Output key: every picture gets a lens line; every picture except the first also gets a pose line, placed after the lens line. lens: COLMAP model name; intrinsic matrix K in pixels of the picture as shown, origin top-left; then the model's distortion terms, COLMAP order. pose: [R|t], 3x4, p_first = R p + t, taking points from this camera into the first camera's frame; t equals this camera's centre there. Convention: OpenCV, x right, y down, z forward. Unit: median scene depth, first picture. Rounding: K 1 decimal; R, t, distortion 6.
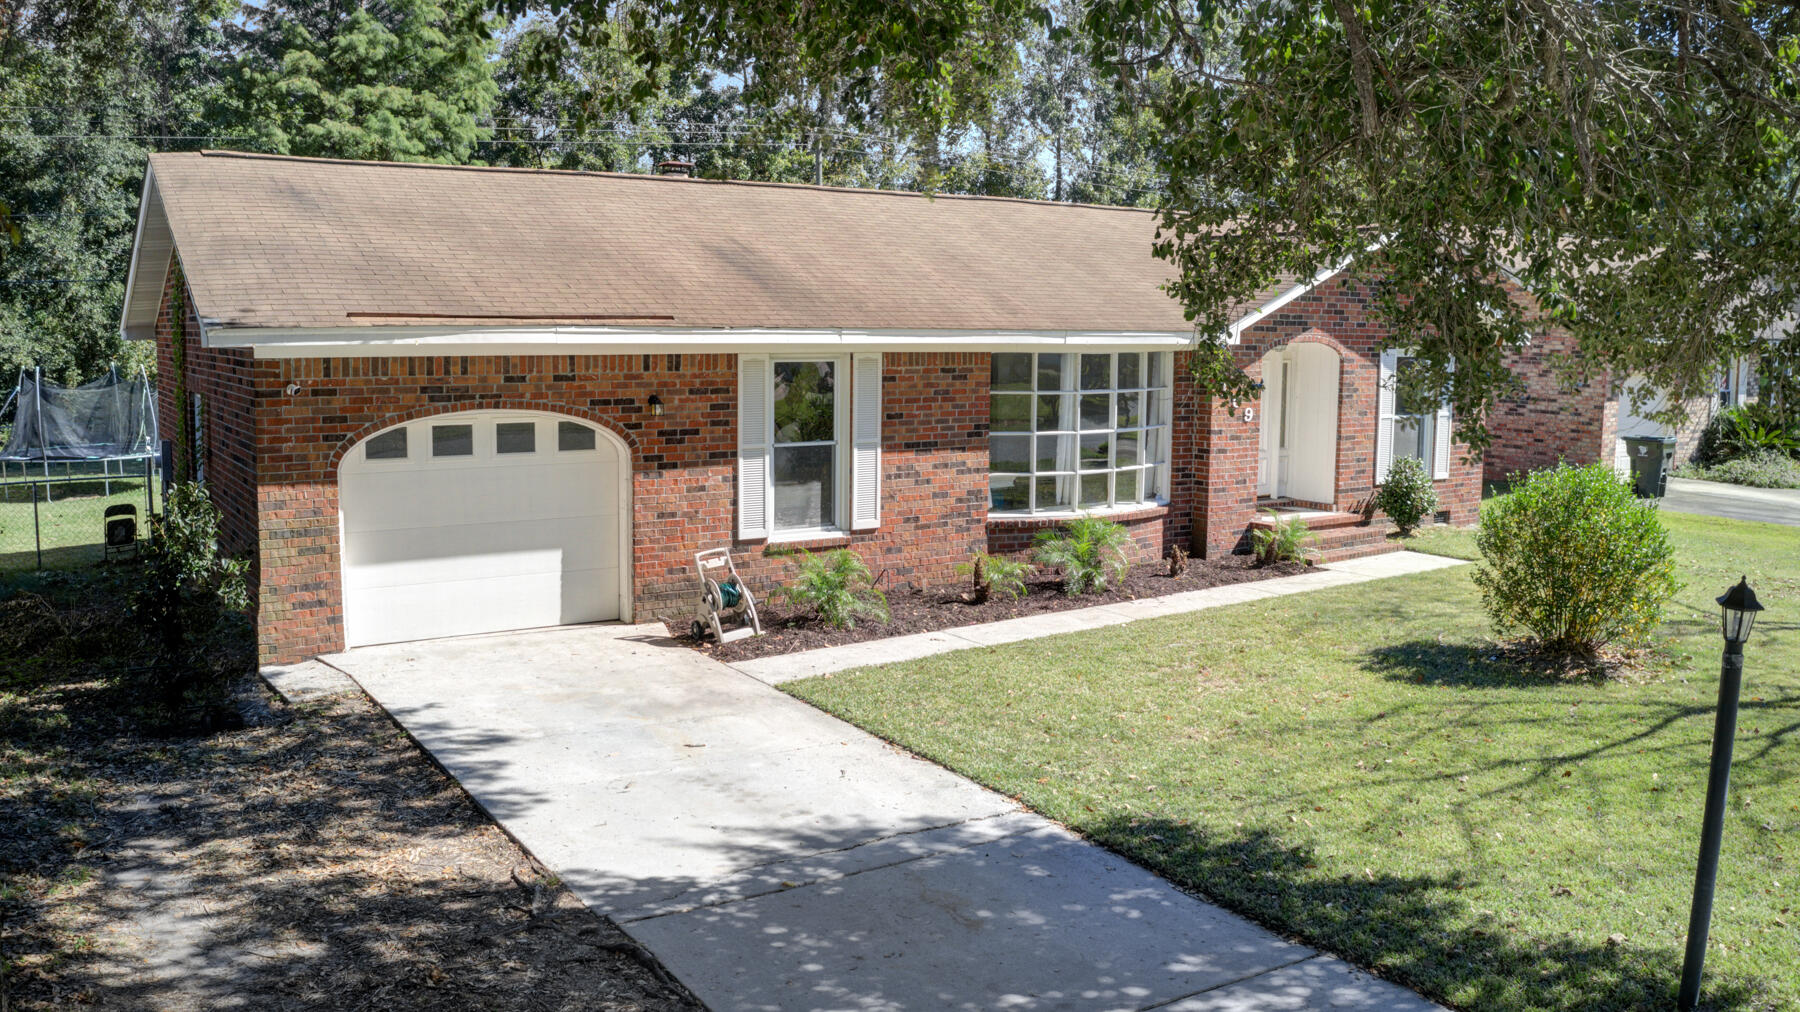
lens RADIAL K [[1415.0, 0, 894.1], [0, 1415.0, 505.9], [0, 0, 1]] dist [-0.126309, -0.019318]
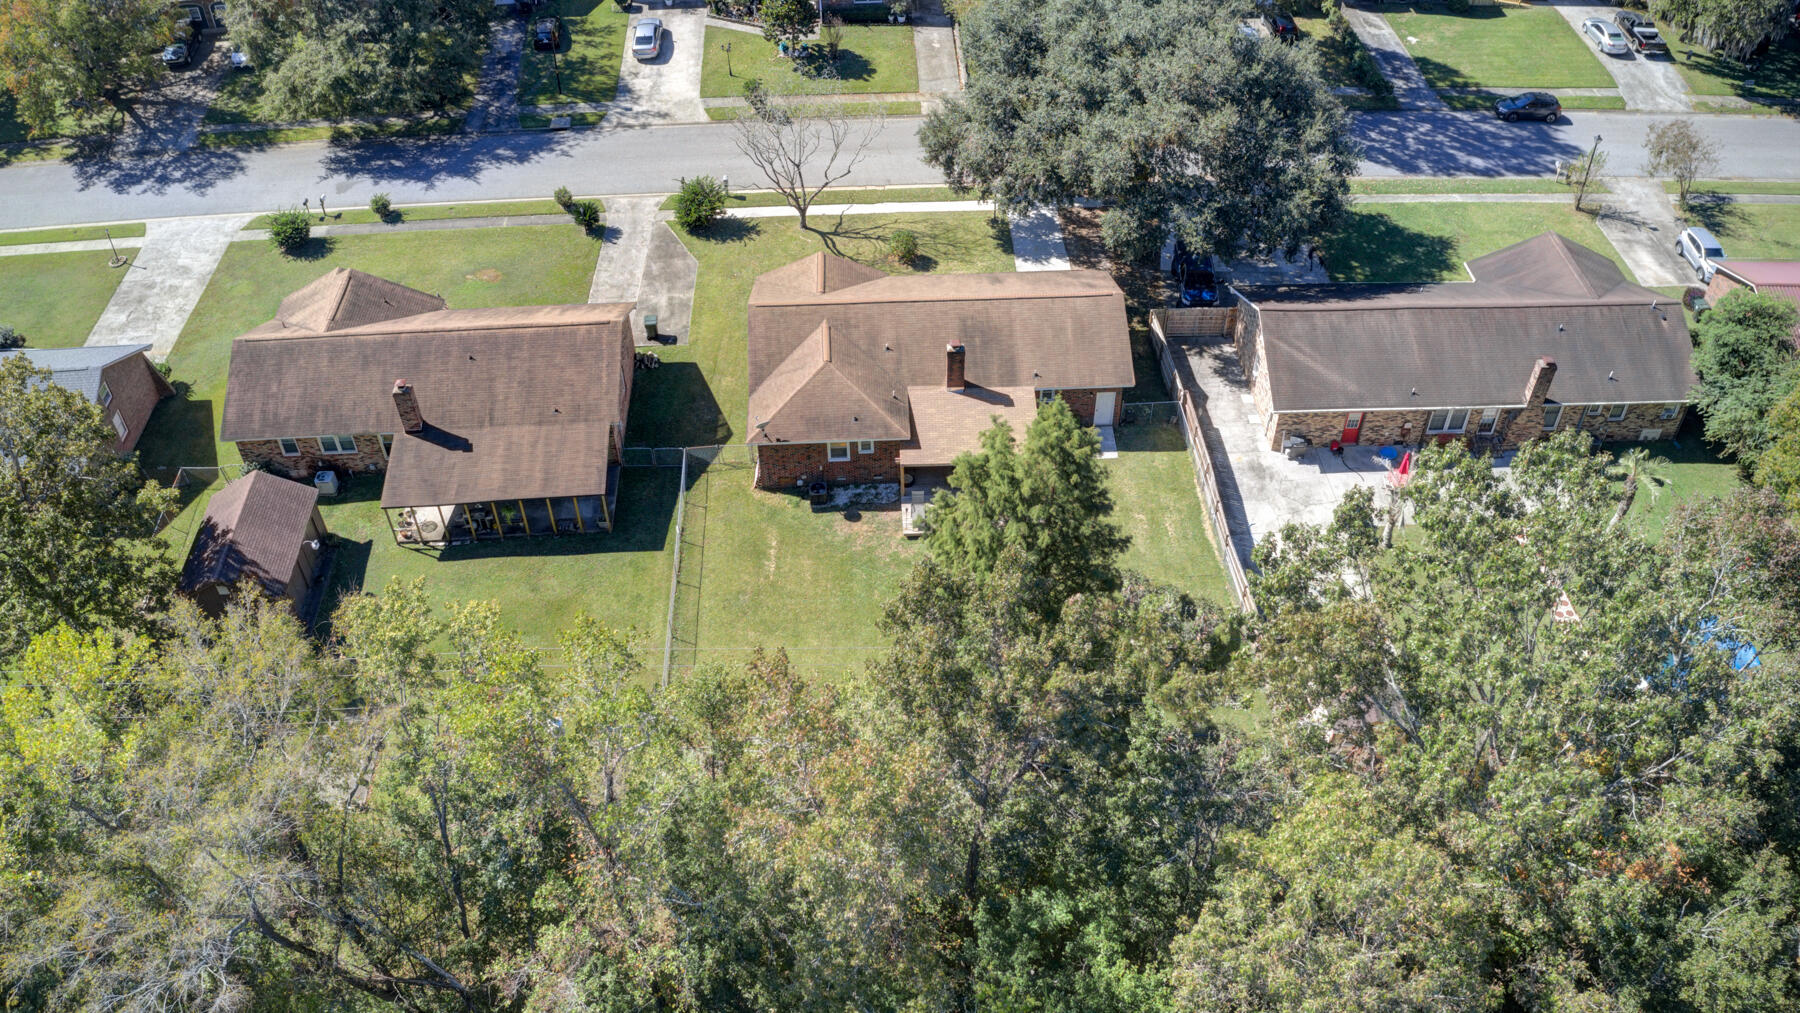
lens RADIAL K [[1415.0, 0, 887.8], [0, 1415.0, 498.4], [0, 0, 1]] dist [-0.126309, -0.019318]
pose [[-0.851833, -0.358992, 0.381451, -1.822401], [0.078529, 0.632468, 0.770595, -3.311788], [-0.517894, 0.686374, -0.510566, 4.043546]]
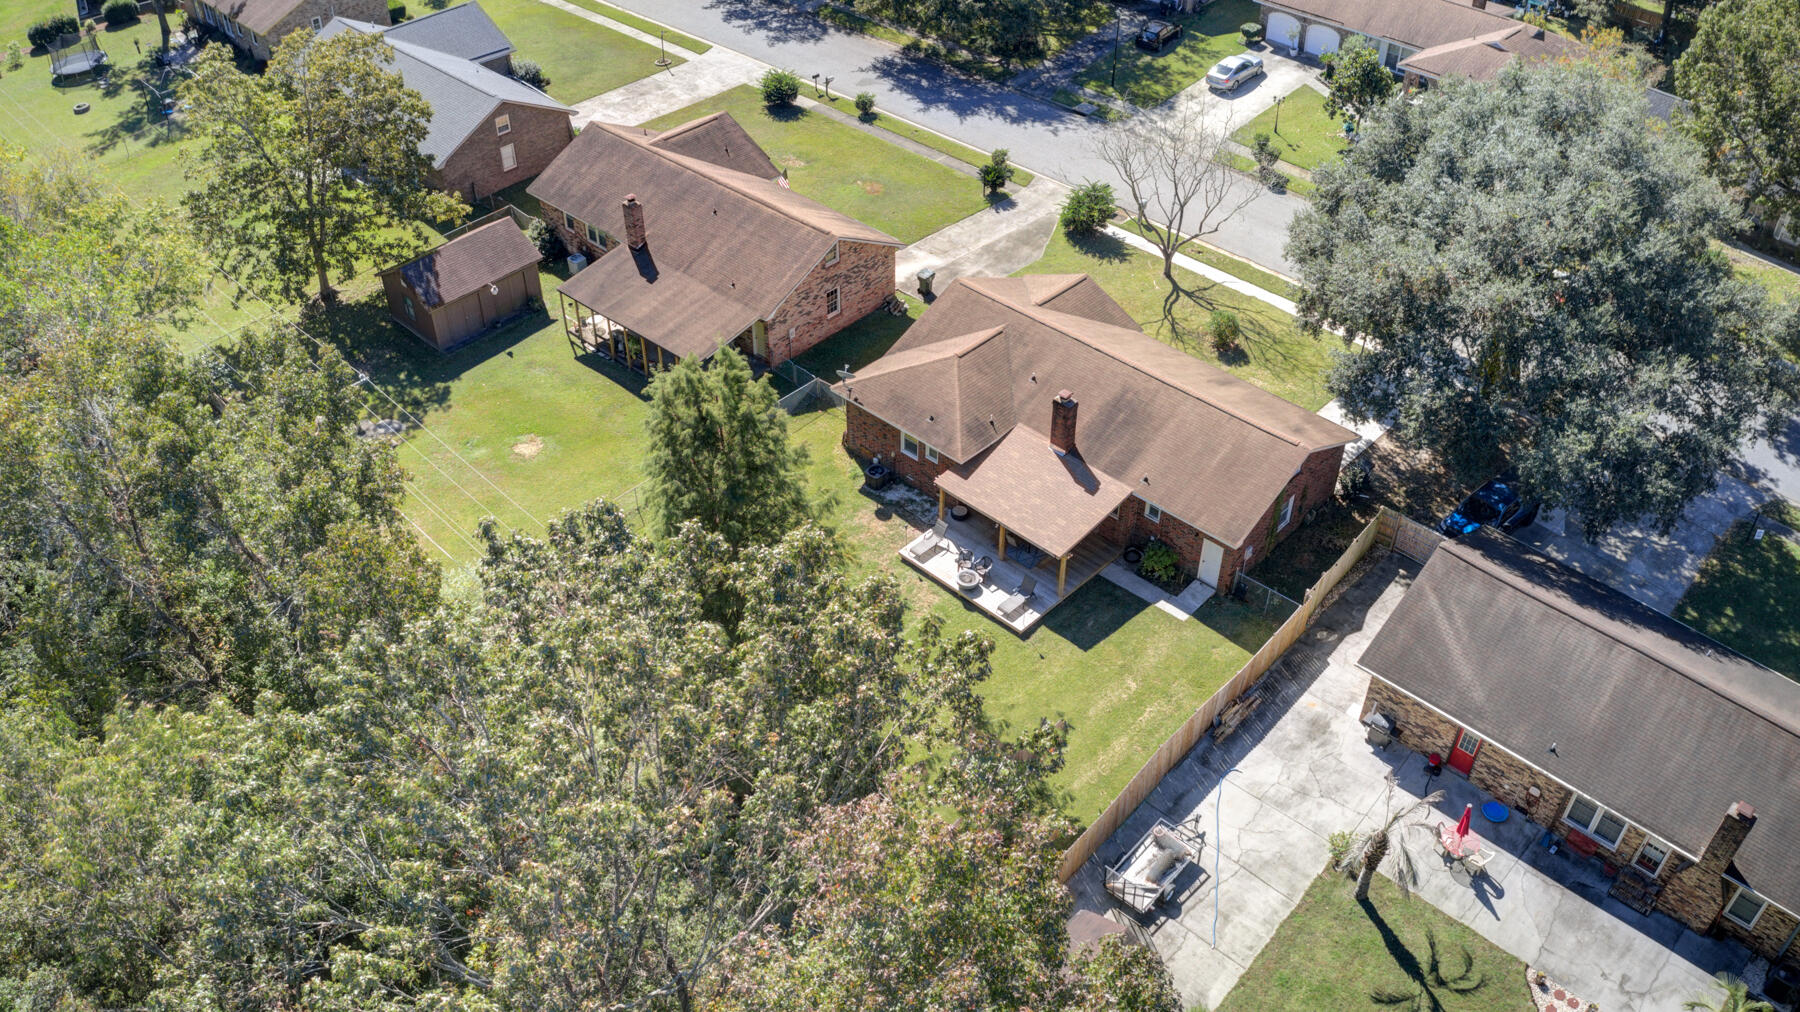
lens RADIAL K [[1415.0, 0, 889.6], [0, 1415.0, 497.3], [0, 0, 1]] dist [-0.126309, -0.019318]
pose [[-0.214803, -0.623707, 0.751565, -2.969853], [0.130817, 0.744220, 0.654999, -2.555566], [-0.967857, 0.239013, -0.078269, 2.256802]]
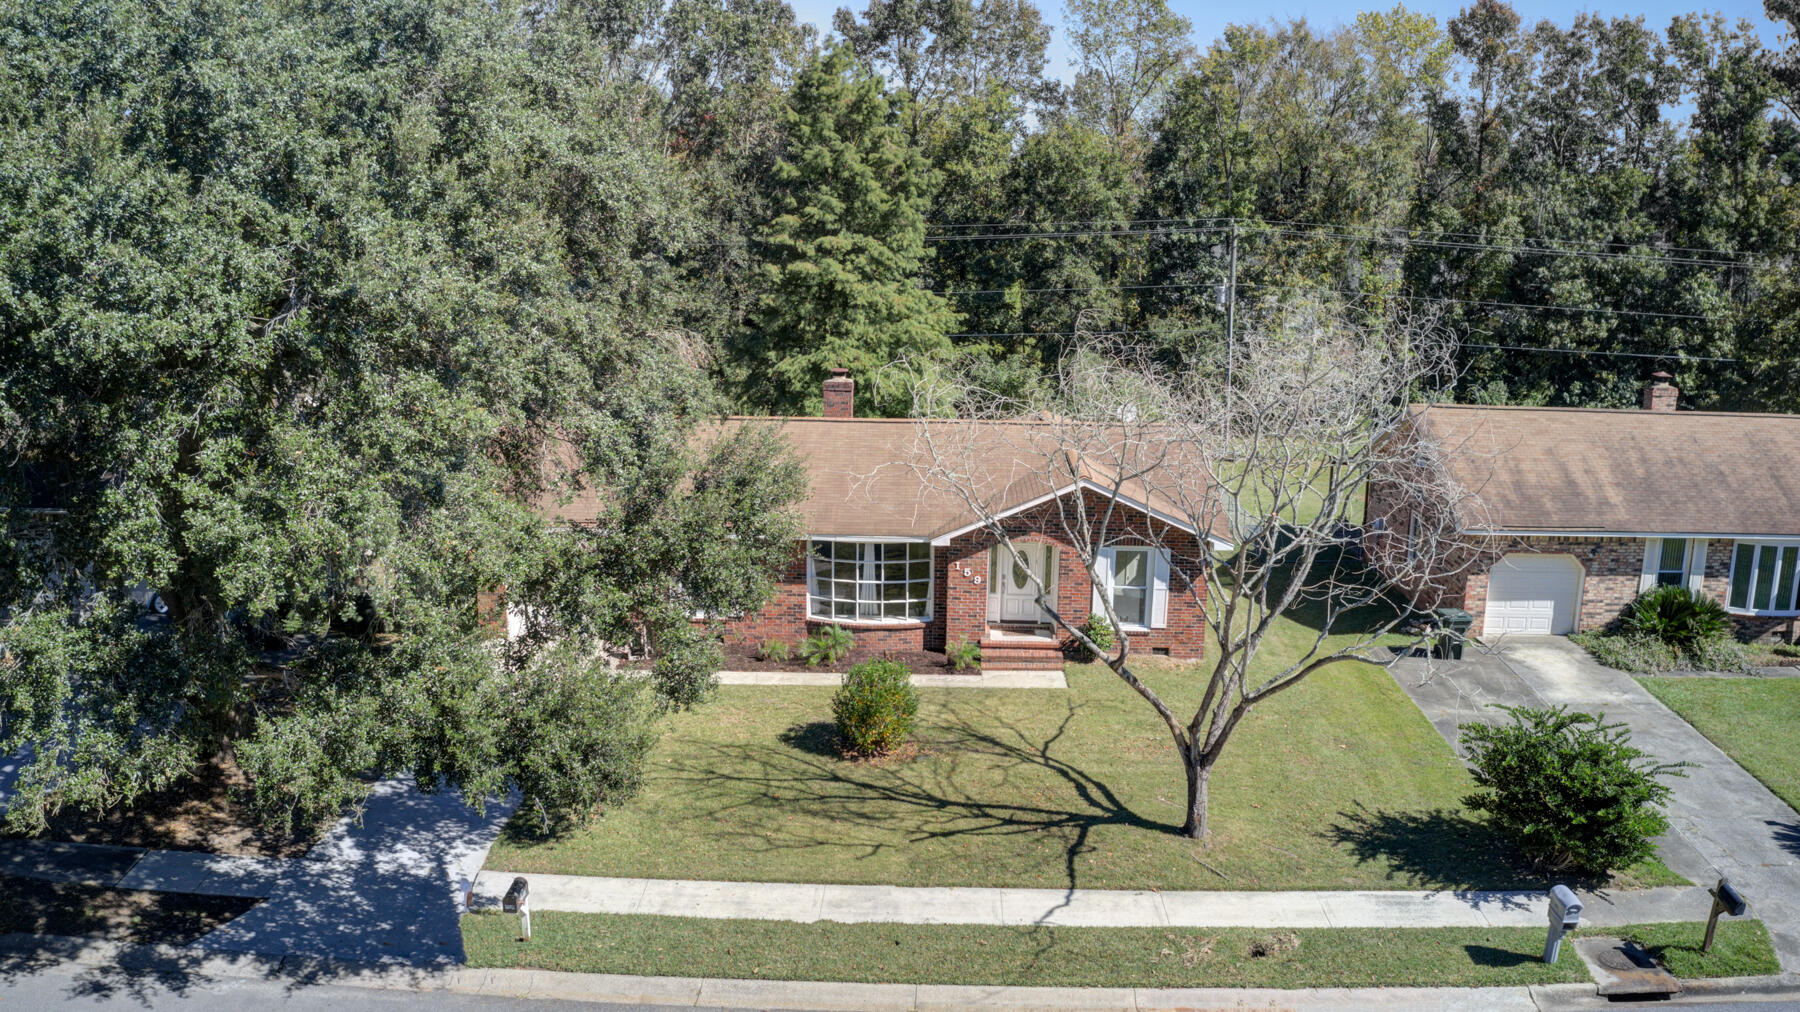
lens RADIAL K [[1415.0, 0, 886.5], [0, 1415.0, 506.0], [0, 0, 1]] dist [-0.126309, -0.019318]
pose [[0.811183, 0.130043, -0.570150, 1.383273], [-0.081327, 0.990574, 0.110227, -0.409542], [0.579110, -0.043046, 0.814112, -0.623414]]
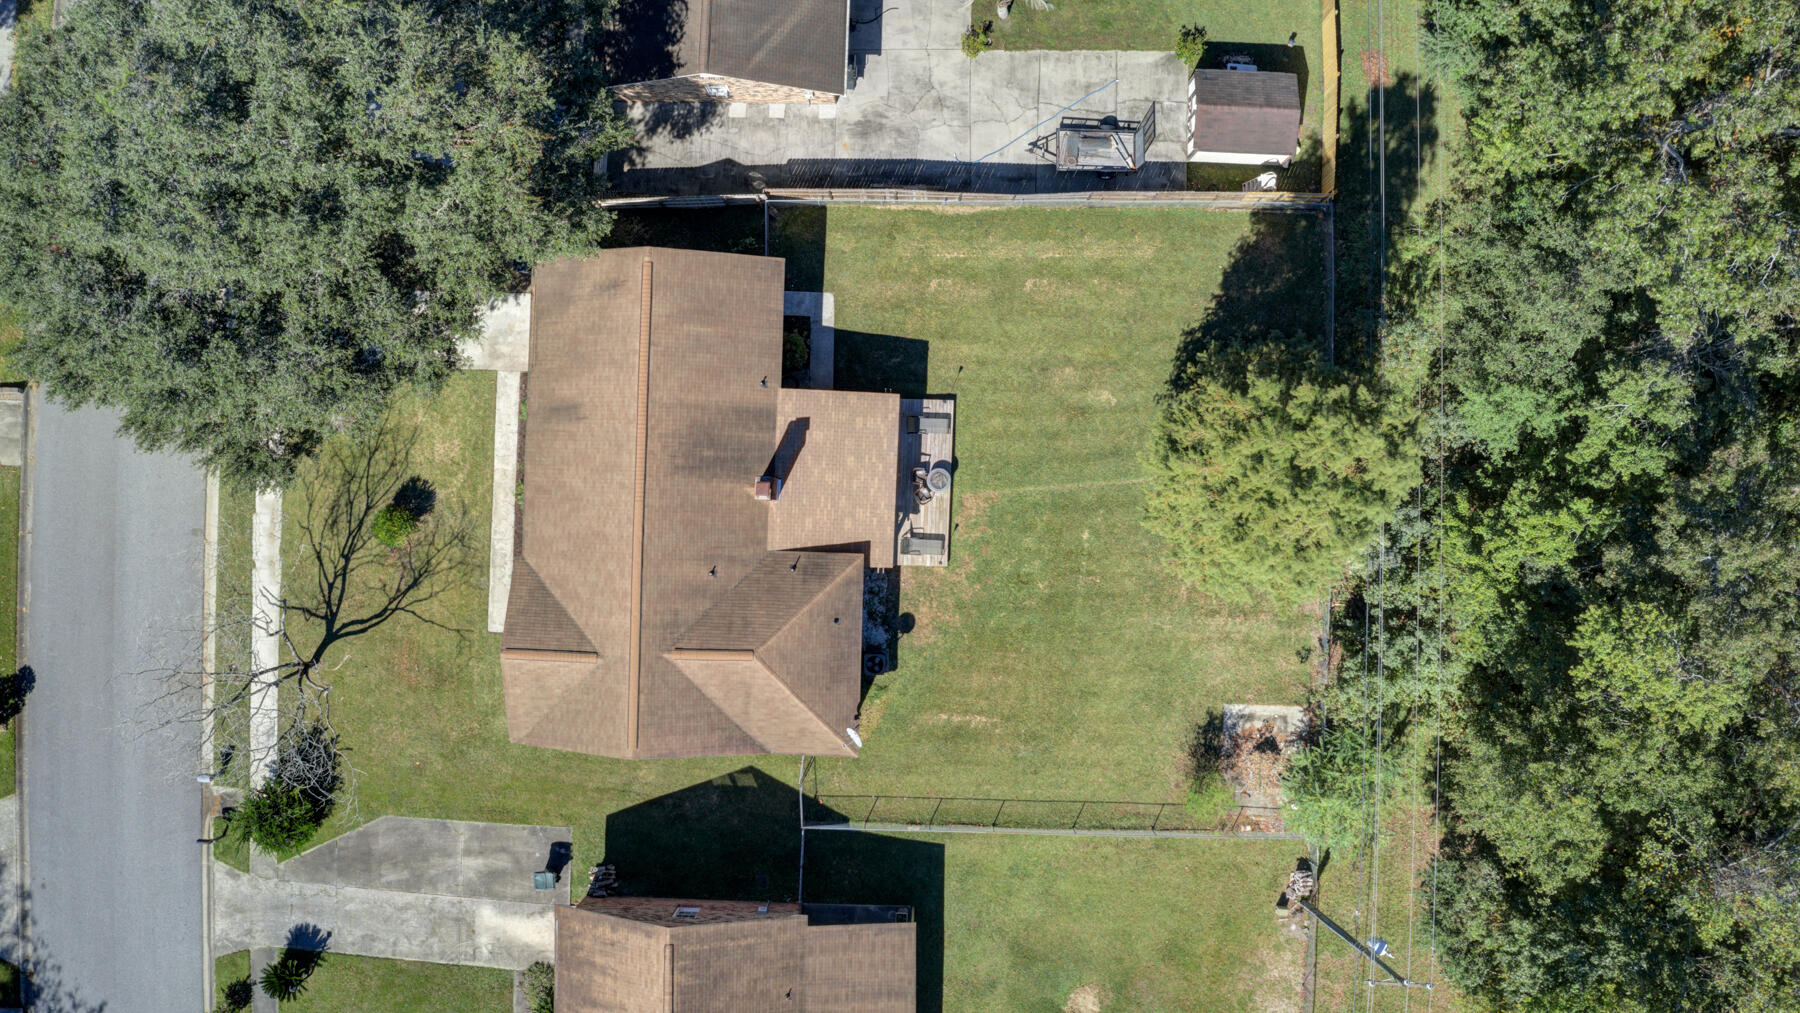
lens RADIAL K [[1415.0, 0, 899.6], [0, 1415.0, 496.0], [0, 0, 1]] dist [-0.126309, -0.019318]
pose [[-0.577744, 0.816209, -0.003750, -0.385755], [-0.089209, -0.058577, 0.994289, -3.551961], [0.811328, 0.574779, 0.106656, 1.409958]]
